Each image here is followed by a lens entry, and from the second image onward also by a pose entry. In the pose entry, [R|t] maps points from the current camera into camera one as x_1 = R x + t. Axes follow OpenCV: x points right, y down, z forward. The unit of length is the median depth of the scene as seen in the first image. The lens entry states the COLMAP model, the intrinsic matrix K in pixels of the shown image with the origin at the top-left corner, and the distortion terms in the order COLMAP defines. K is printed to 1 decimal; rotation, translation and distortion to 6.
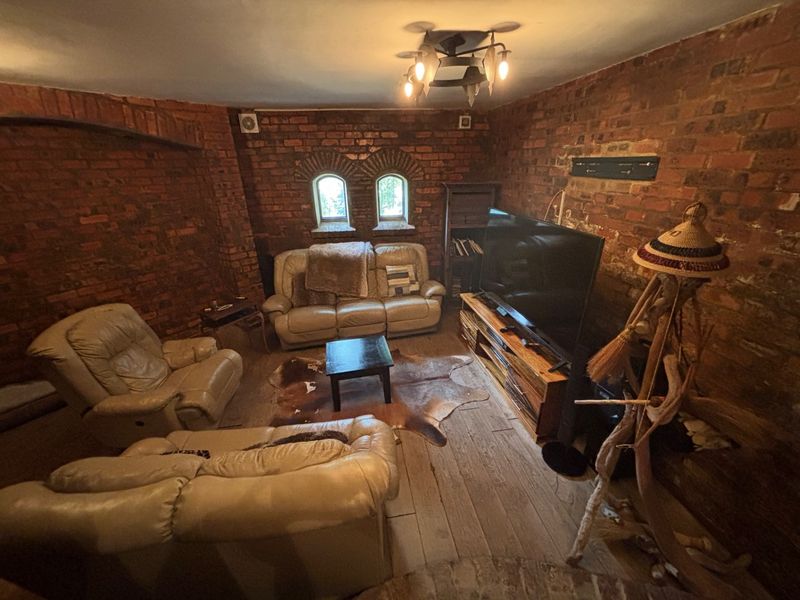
lens RADIAL K [[326.1, 0, 399.0], [0, 326.1, 297.4], [0, 0, 1]] dist [0.003806, -0.001707]
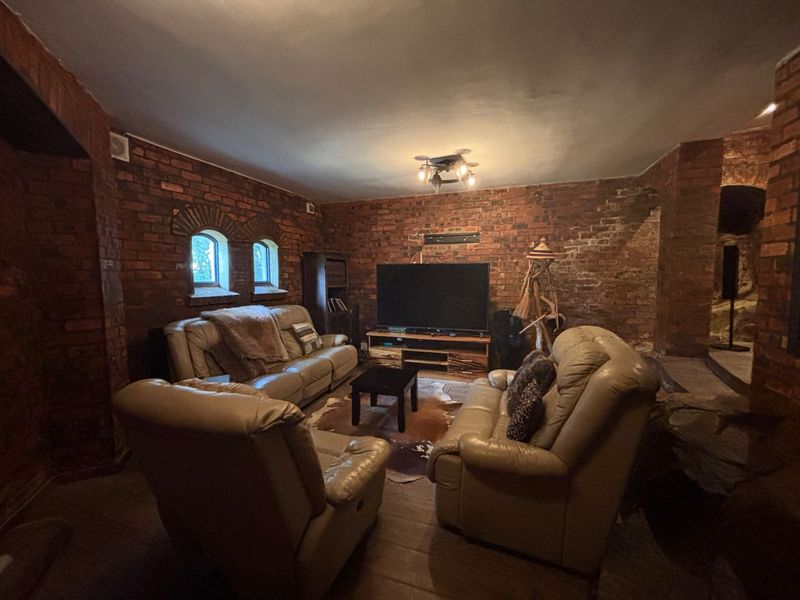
lens RADIAL K [[326.1, 0, 397.9], [0, 326.1, 300.5], [0, 0, 1]] dist [0.003806, -0.001707]
pose [[0.476926, -0.044555, 0.877813, -0.776676], [0.328840, 0.935229, -0.131193, 0.068878], [-0.815111, 0.351229, 0.460686, 0.285134]]
